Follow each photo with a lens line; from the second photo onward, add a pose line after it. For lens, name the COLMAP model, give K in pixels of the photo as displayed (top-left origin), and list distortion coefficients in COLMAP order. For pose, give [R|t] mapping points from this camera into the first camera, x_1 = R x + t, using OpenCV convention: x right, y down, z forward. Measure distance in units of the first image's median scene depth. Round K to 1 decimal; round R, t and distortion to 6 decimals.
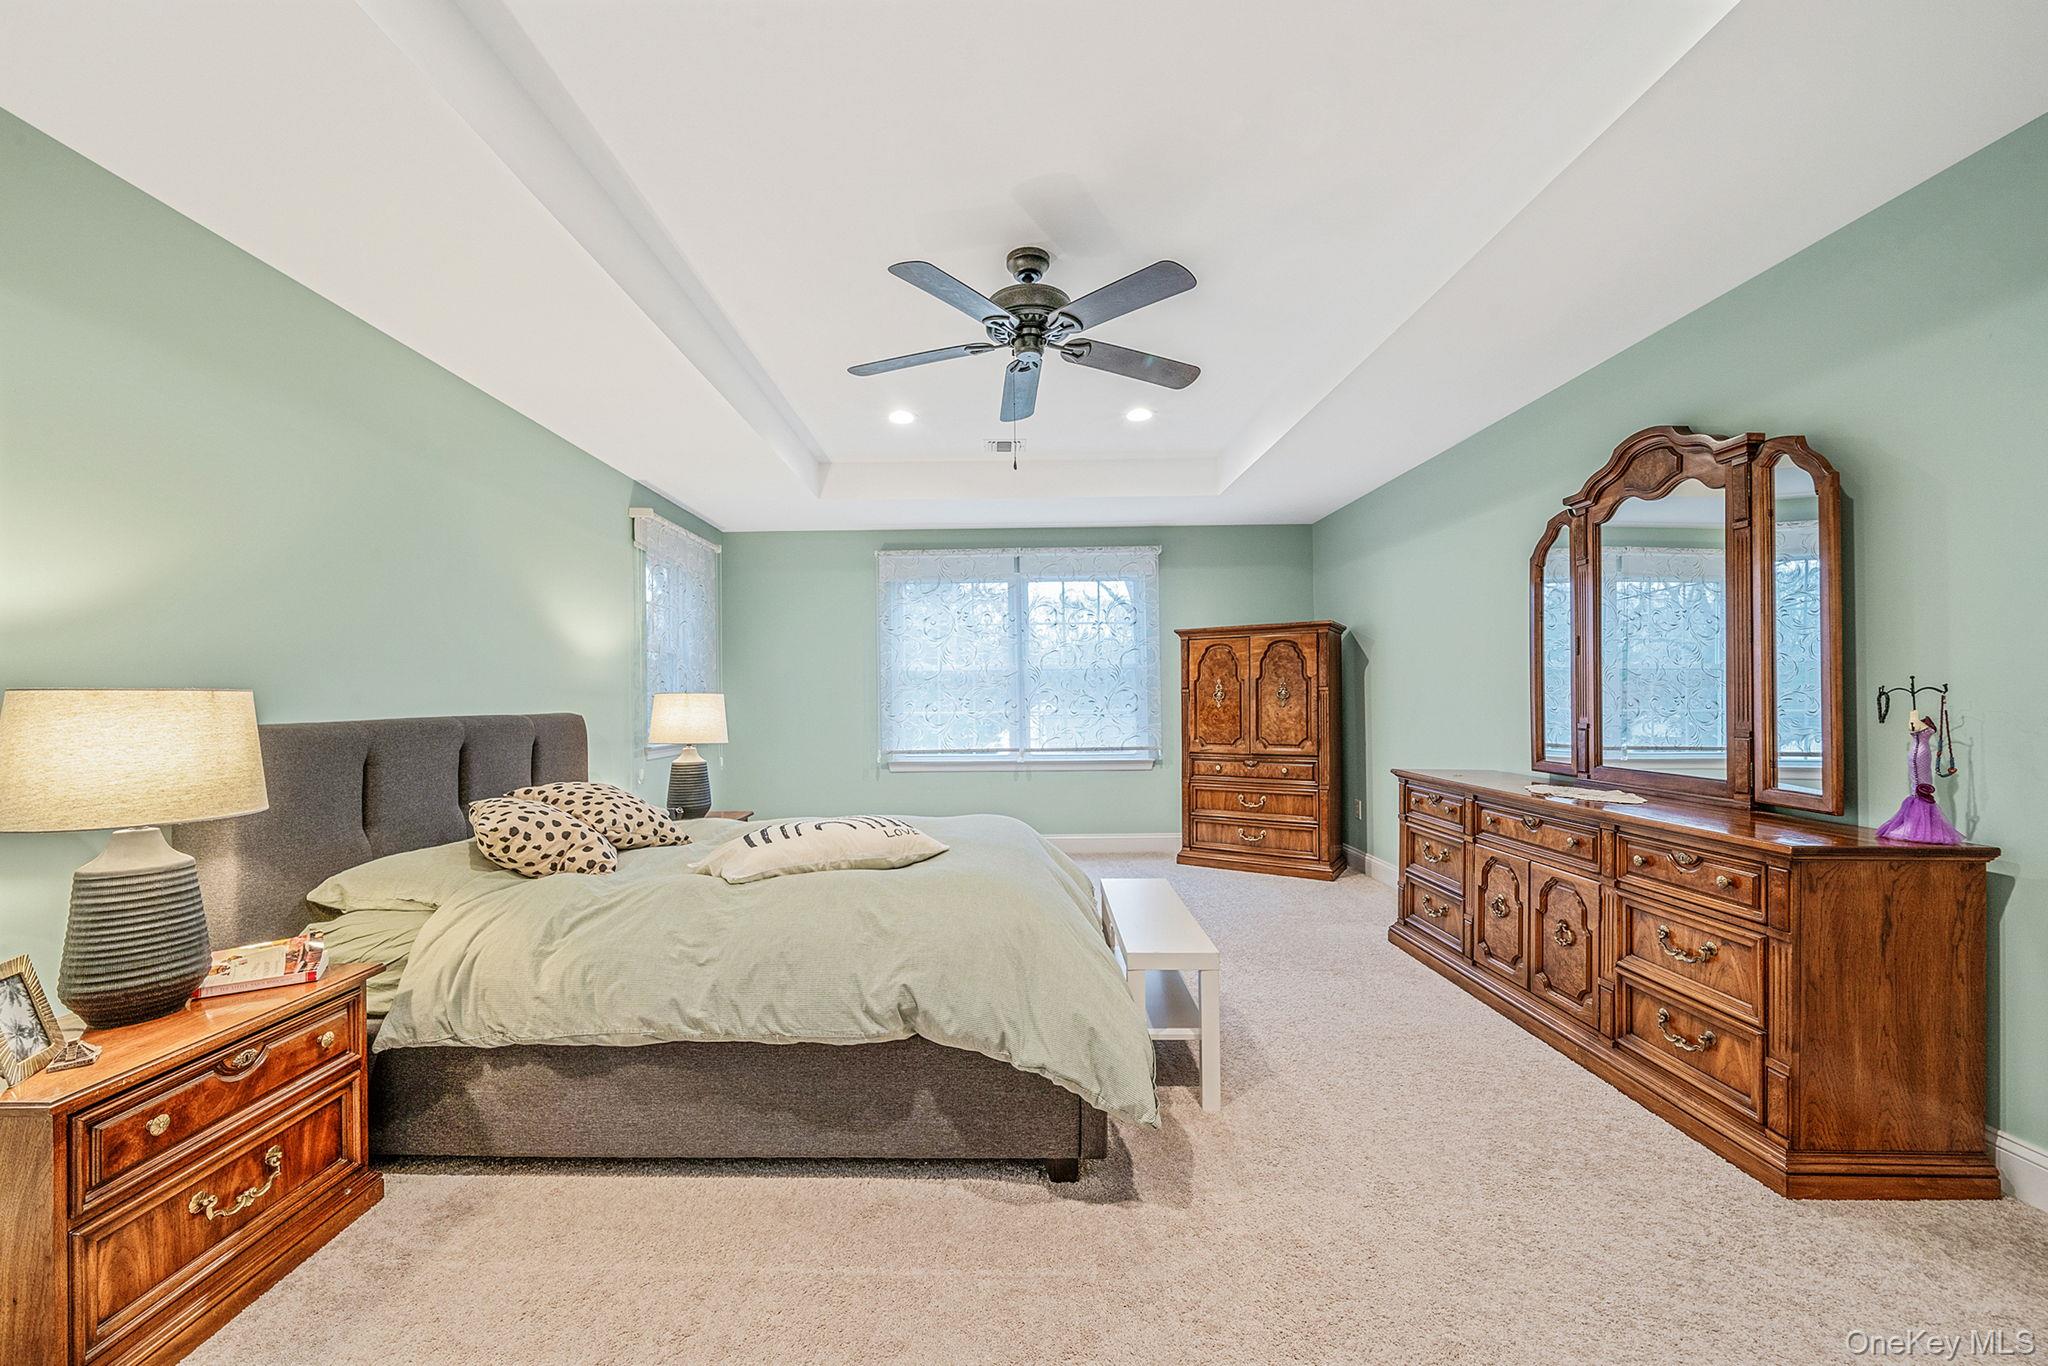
lens RADIAL K [[794.5, 0, 1006.4], [0, 794.5, 686.4], [0, 0, 1]] dist [-0.001454, 0.000160]
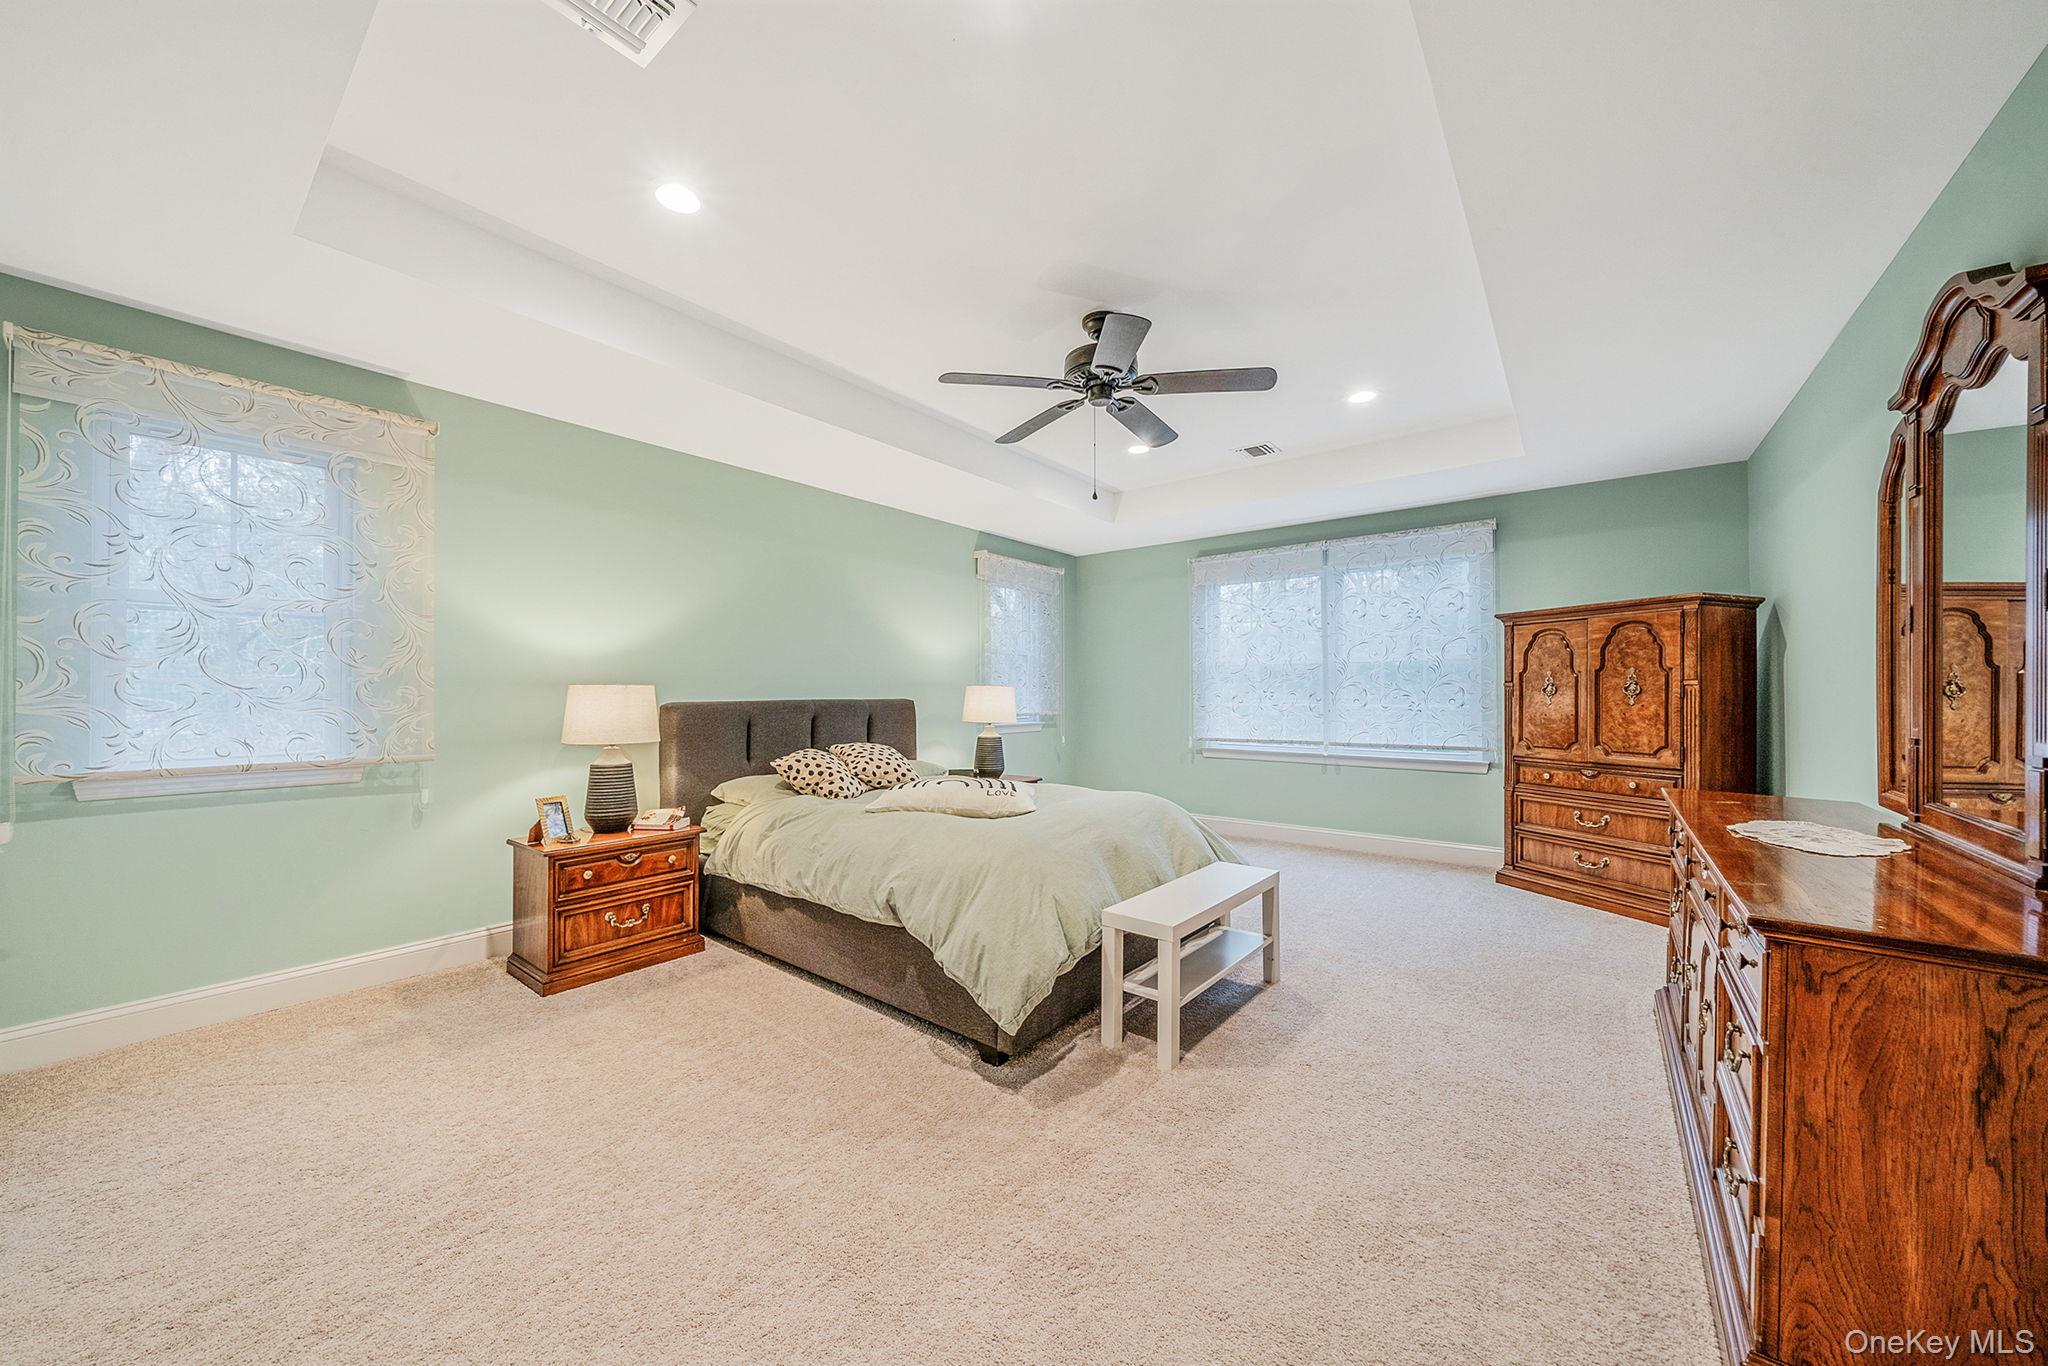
lens RADIAL K [[731.4, 0, 997.2], [0, 731.4, 684.0], [0, 0, 1]] dist [-0.001588, -0.000114]
pose [[0.774981, 0.002762, -0.631979, 0.686649], [0.002563, 0.999968, 0.007513, -0.006108], [0.631980, -0.007442, 0.774949, 0.068702]]
